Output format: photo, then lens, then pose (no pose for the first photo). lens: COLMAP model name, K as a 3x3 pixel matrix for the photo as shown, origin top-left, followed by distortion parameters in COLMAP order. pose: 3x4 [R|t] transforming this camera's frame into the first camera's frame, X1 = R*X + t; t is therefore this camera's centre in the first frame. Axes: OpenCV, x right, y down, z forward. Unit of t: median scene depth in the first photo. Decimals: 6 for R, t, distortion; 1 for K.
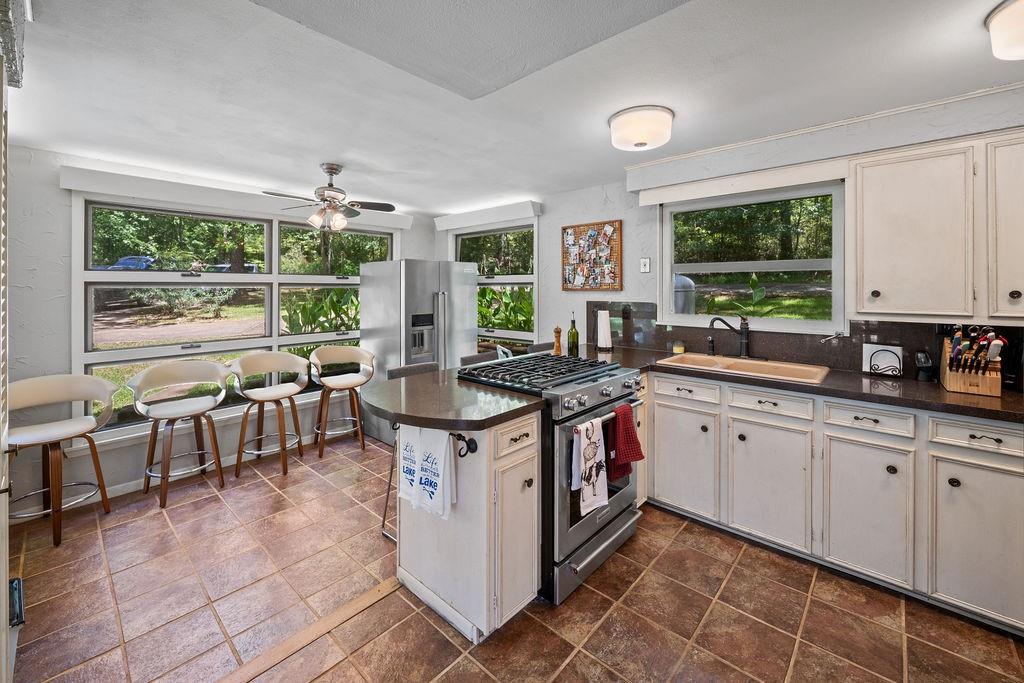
lens RADIAL K [[413.4, 0, 512.0], [0, 413.4, 291.8], [0, 0, 1]] dist [-0.004727, -0.000213]
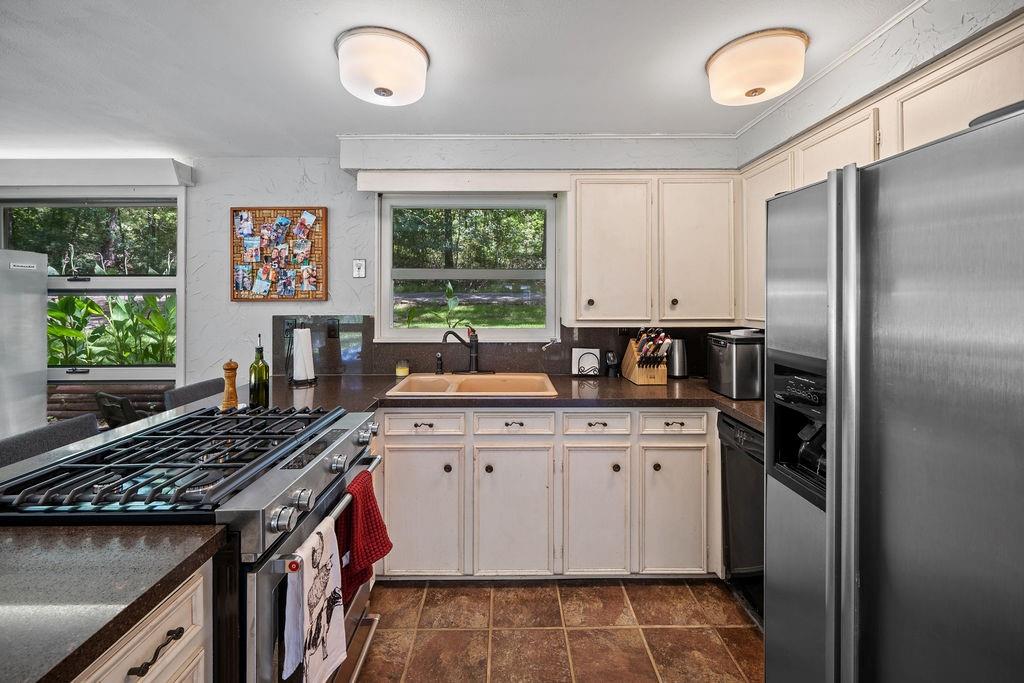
lens RADIAL K [[413.4, 0, 512.0], [0, 413.4, 291.8], [0, 0, 1]] dist [-0.004727, -0.000213]
pose [[0.732804, 0.006489, 0.680409, -0.001640], [0.007934, 0.999805, -0.018080, -0.003505], [-0.680393, 0.018647, 0.732610, 0.267536]]
